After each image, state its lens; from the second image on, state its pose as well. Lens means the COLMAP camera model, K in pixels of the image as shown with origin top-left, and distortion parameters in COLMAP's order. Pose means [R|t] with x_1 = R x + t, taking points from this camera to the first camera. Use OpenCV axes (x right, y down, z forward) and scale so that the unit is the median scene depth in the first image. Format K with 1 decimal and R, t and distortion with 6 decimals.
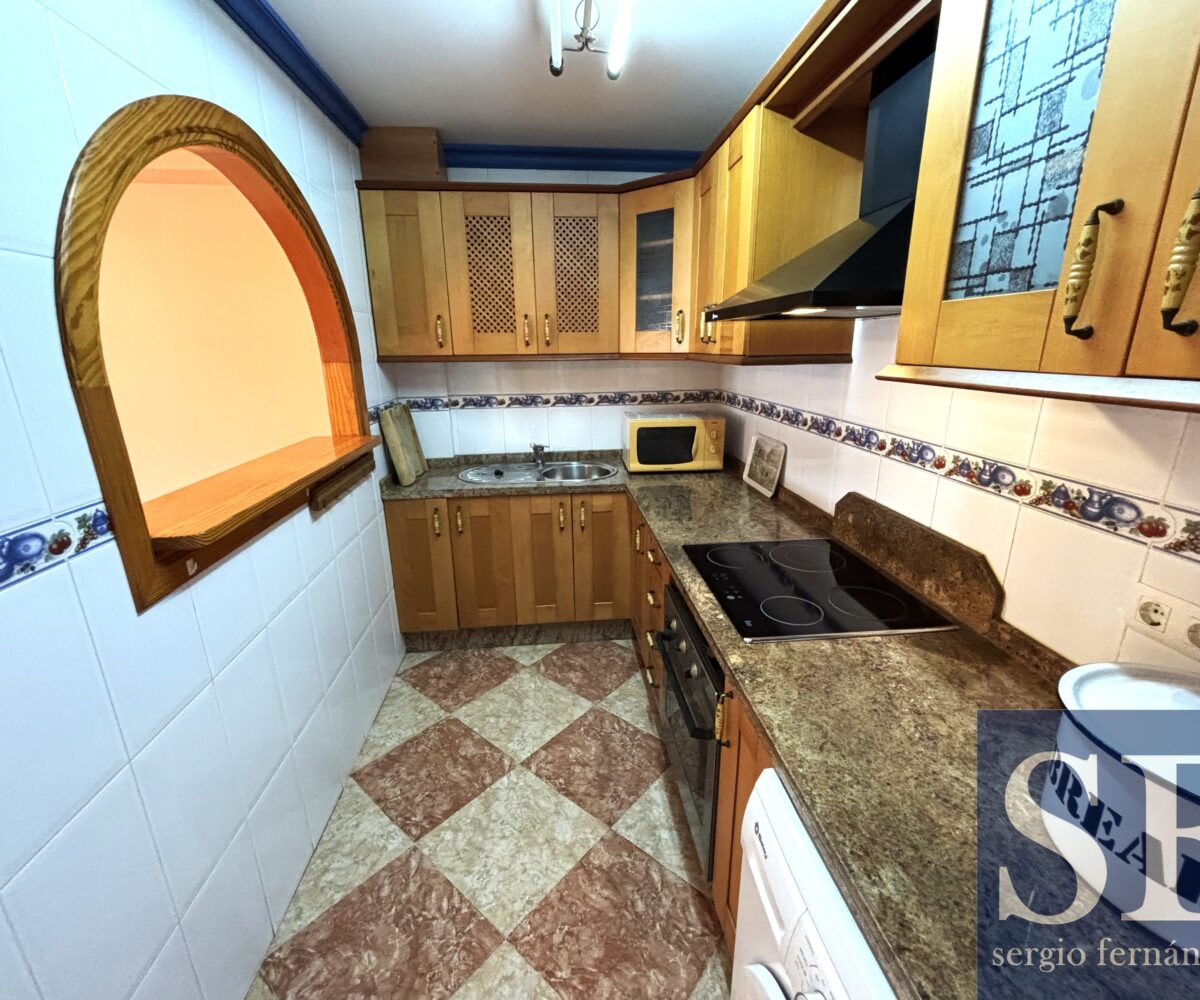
lens RADIAL K [[539.6, 0, 599.7], [0, 539.6, 498.5], [0, 0, 1]] dist [-0.010166, 0.010193]
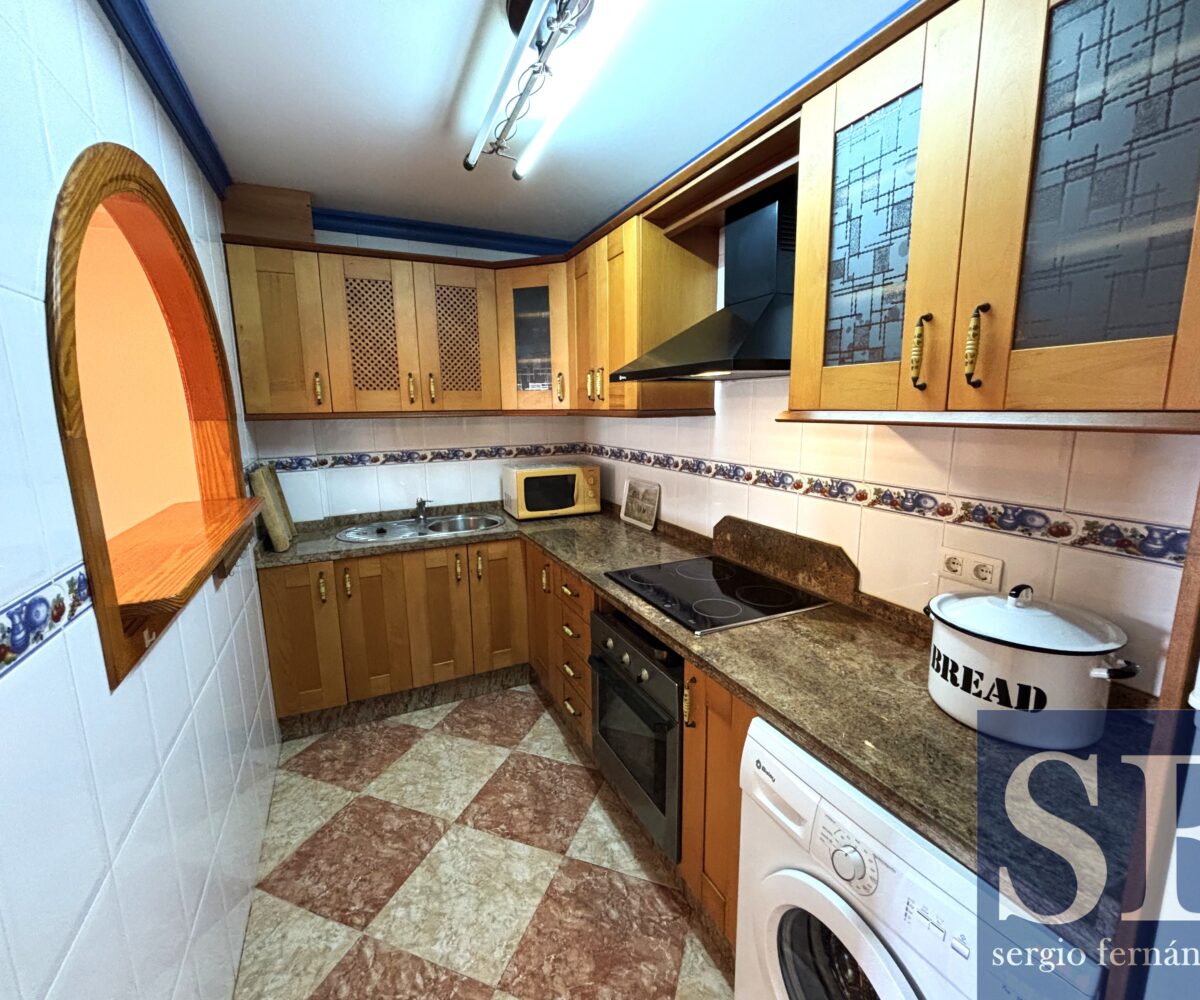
lens RADIAL K [[539.6, 0, 599.7], [0, 539.6, 498.5], [0, 0, 1]] dist [-0.010166, 0.010193]
pose [[0.939841, -0.059629, 0.336368, -0.198485], [0.096169, 0.991008, -0.093026, 0.031095], [-0.327797, 0.119778, 0.937125, -0.064783]]
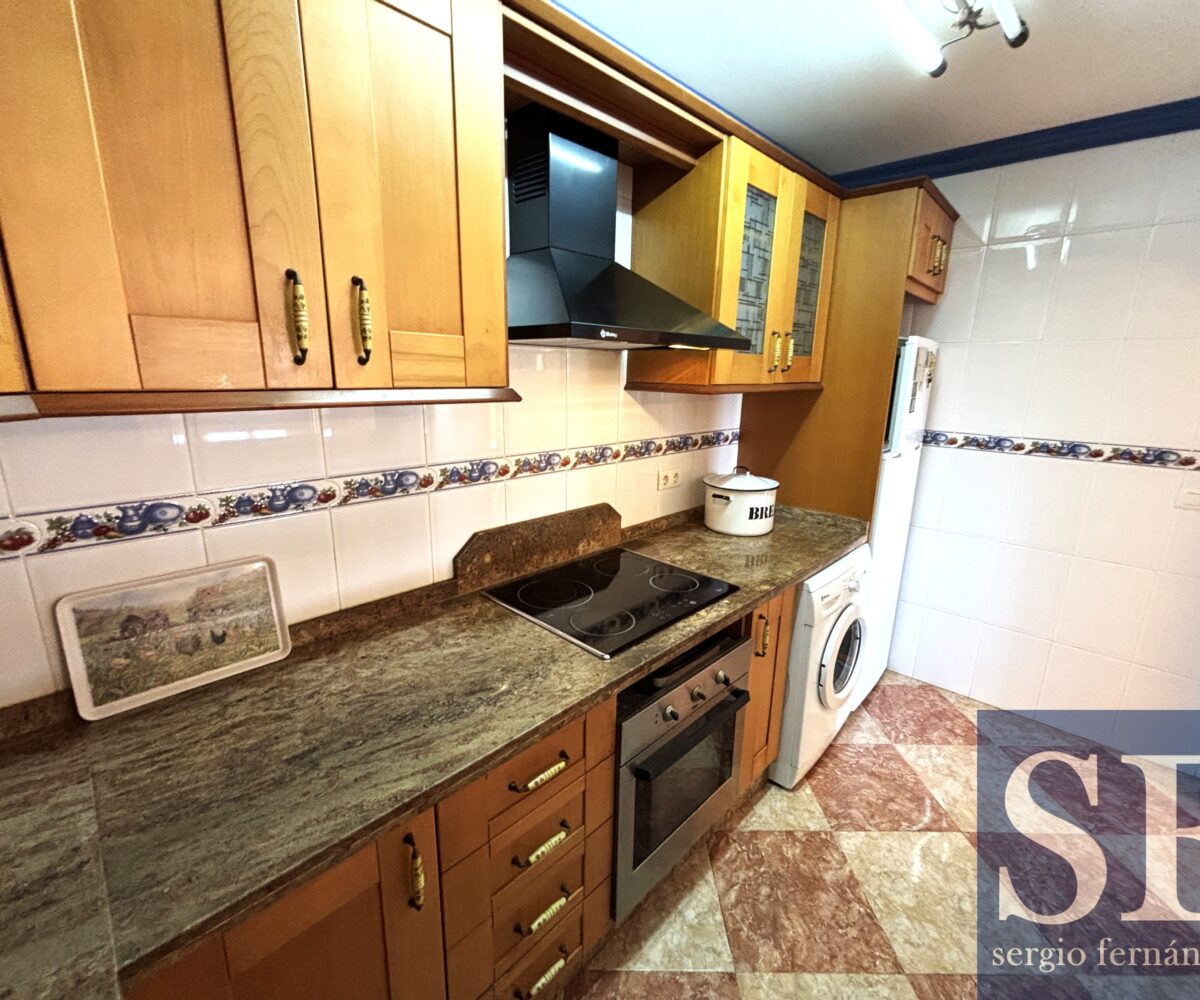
lens RADIAL K [[539.6, 0, 599.7], [0, 539.6, 498.5], [0, 0, 1]] dist [-0.010166, 0.010193]
pose [[-0.656533, -0.153197, 0.738577, -0.283737], [0.211818, 0.902314, 0.375449, -0.320242], [-0.723946, 0.402938, -0.559949, 1.188097]]
